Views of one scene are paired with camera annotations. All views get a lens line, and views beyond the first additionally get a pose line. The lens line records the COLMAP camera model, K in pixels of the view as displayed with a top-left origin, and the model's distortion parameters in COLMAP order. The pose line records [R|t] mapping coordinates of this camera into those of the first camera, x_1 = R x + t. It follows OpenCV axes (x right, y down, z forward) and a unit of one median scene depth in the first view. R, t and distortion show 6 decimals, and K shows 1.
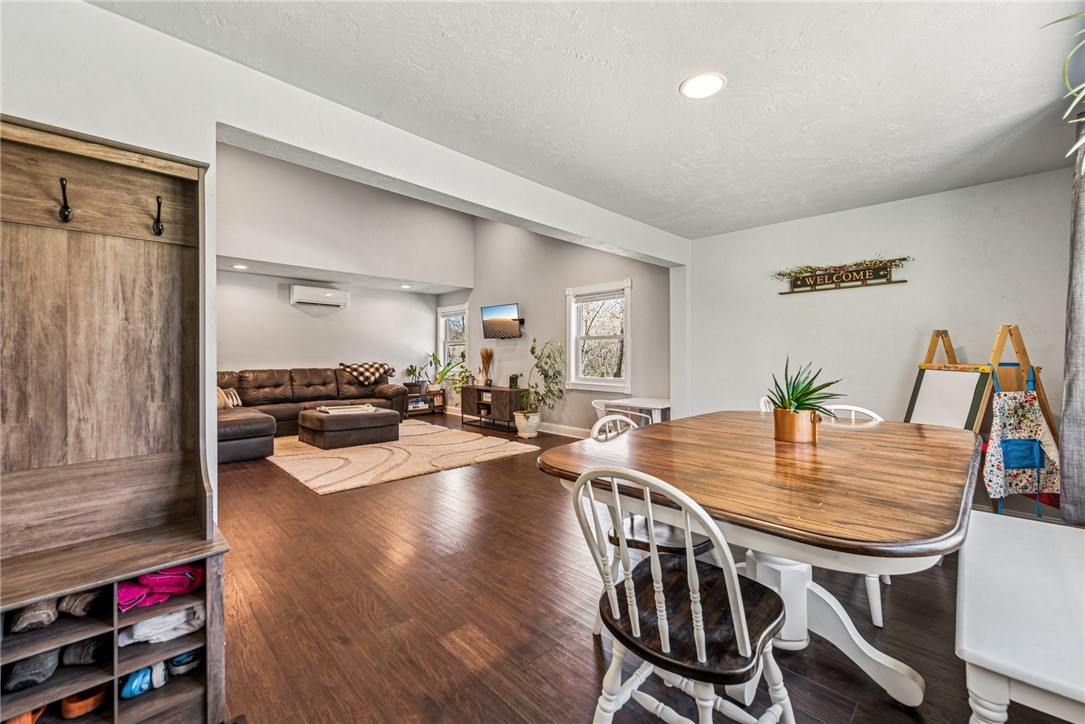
lens RADIAL K [[427.5, 0, 540.7], [0, 427.5, 357.7], [0, 0, 1]] dist [0.006349, -0.000391]
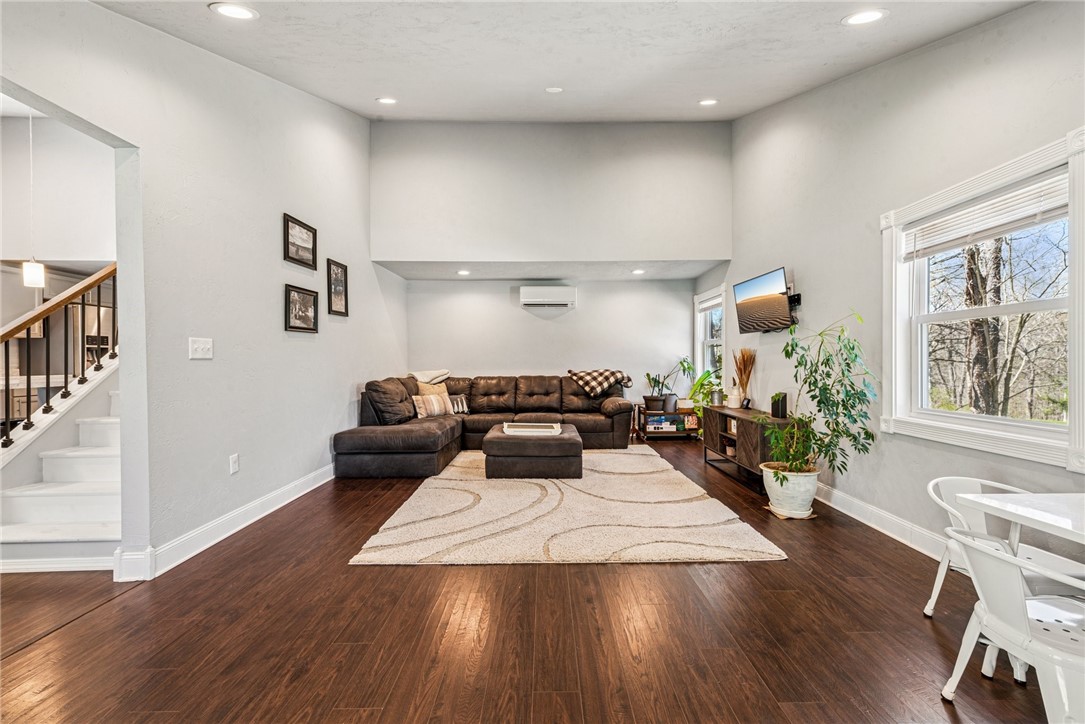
lens RADIAL K [[427.5, 0, 540.2], [0, 427.5, 361.9], [0, 0, 1]] dist [0.006349, -0.000391]
pose [[0.733844, -0.004154, -0.679306, 0.084158], [0.001567, 0.999989, -0.004422, -0.000288], [0.679316, 0.002180, 0.733842, 0.330883]]
